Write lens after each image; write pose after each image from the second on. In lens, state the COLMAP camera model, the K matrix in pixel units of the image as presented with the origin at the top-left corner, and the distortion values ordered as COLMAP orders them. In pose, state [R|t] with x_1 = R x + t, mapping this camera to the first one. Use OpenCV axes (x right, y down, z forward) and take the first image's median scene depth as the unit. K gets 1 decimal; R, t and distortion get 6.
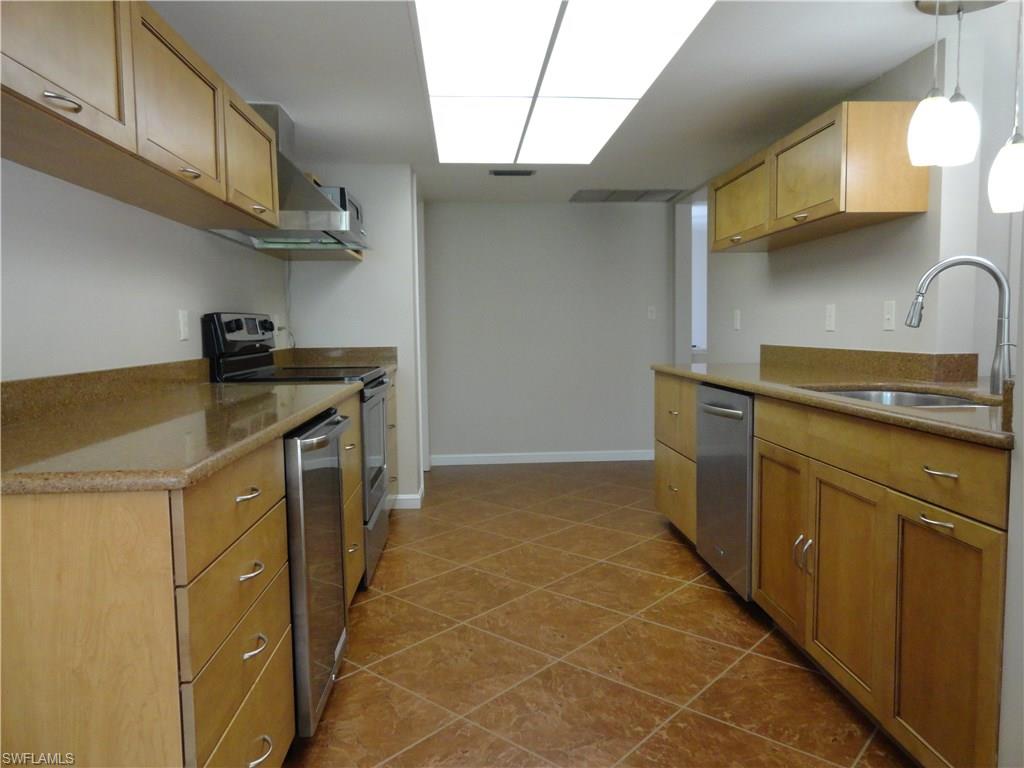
lens RADIAL K [[704.0, 0, 512.0], [0, 704.0, 384.0], [0, 0, 1]] dist [-0.014833, 0.000153]
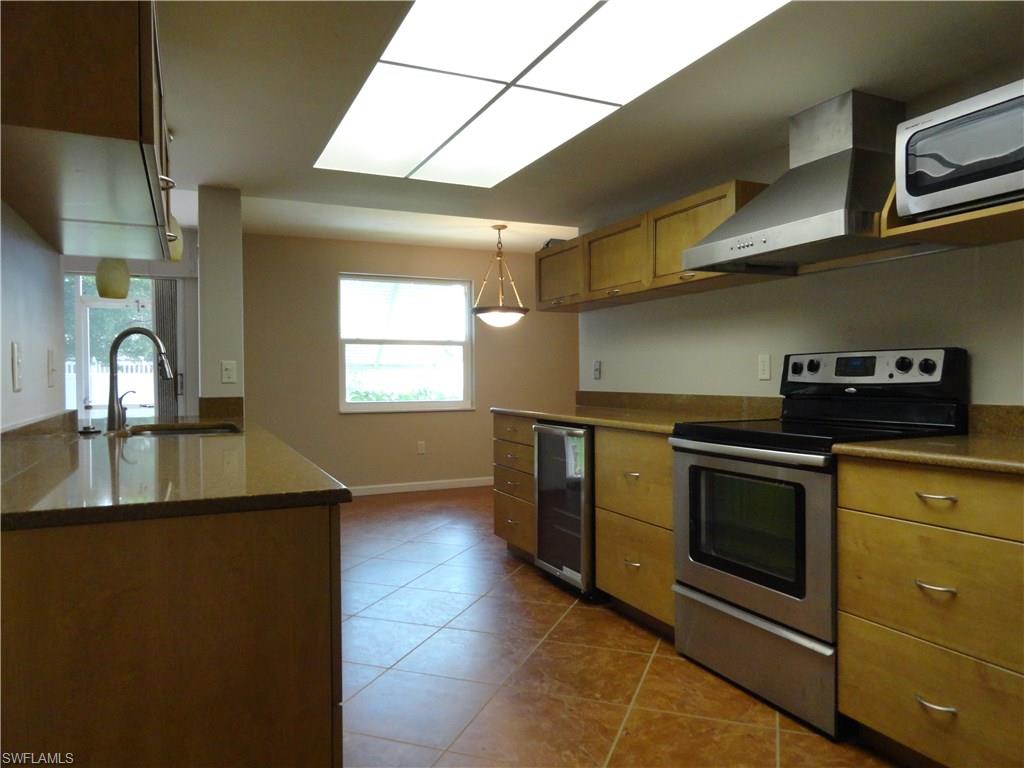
lens RADIAL K [[704.0, 0, 512.0], [0, 704.0, 384.0], [0, 0, 1]] dist [-0.014833, 0.000153]
pose [[-0.933127, 0.023291, -0.358792, 0.330492], [-0.010082, 0.995812, 0.090865, -0.147371], [0.359405, 0.088406, -0.928984, 1.801745]]
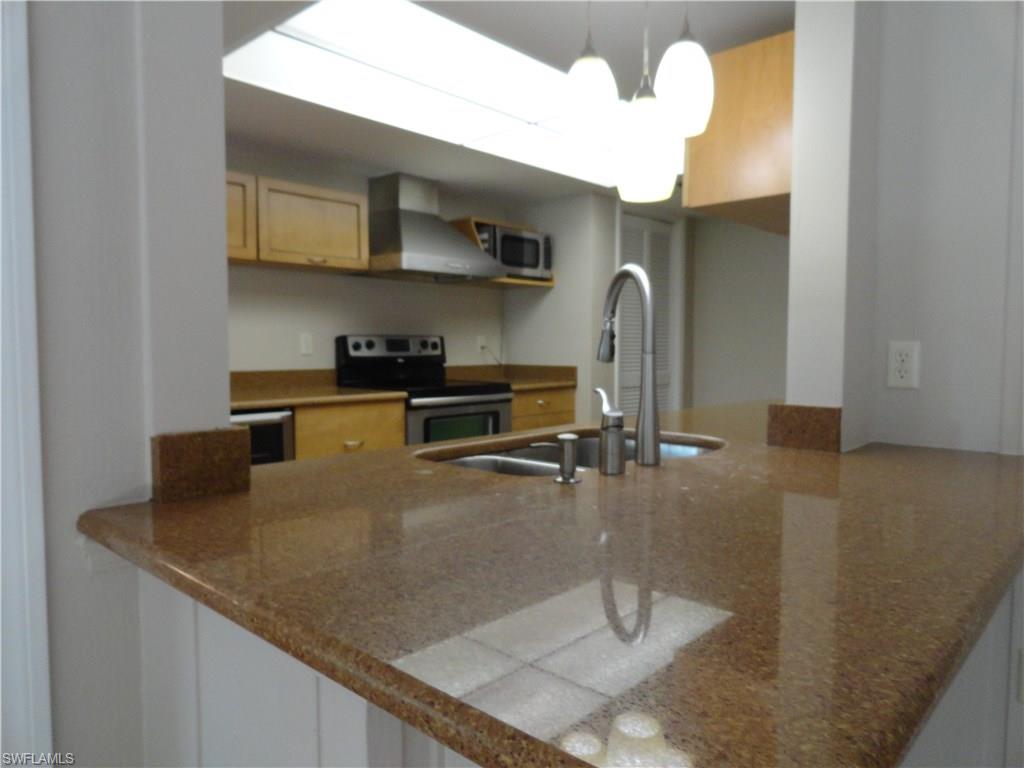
lens RADIAL K [[704.0, 0, 512.0], [0, 704.0, 384.0], [0, 0, 1]] dist [-0.014833, 0.000153]
pose [[0.693969, 0.054085, -0.717971, 0.772505], [-0.068230, 0.997627, 0.009203, -0.043238], [0.716765, 0.042601, 0.696013, 0.297763]]
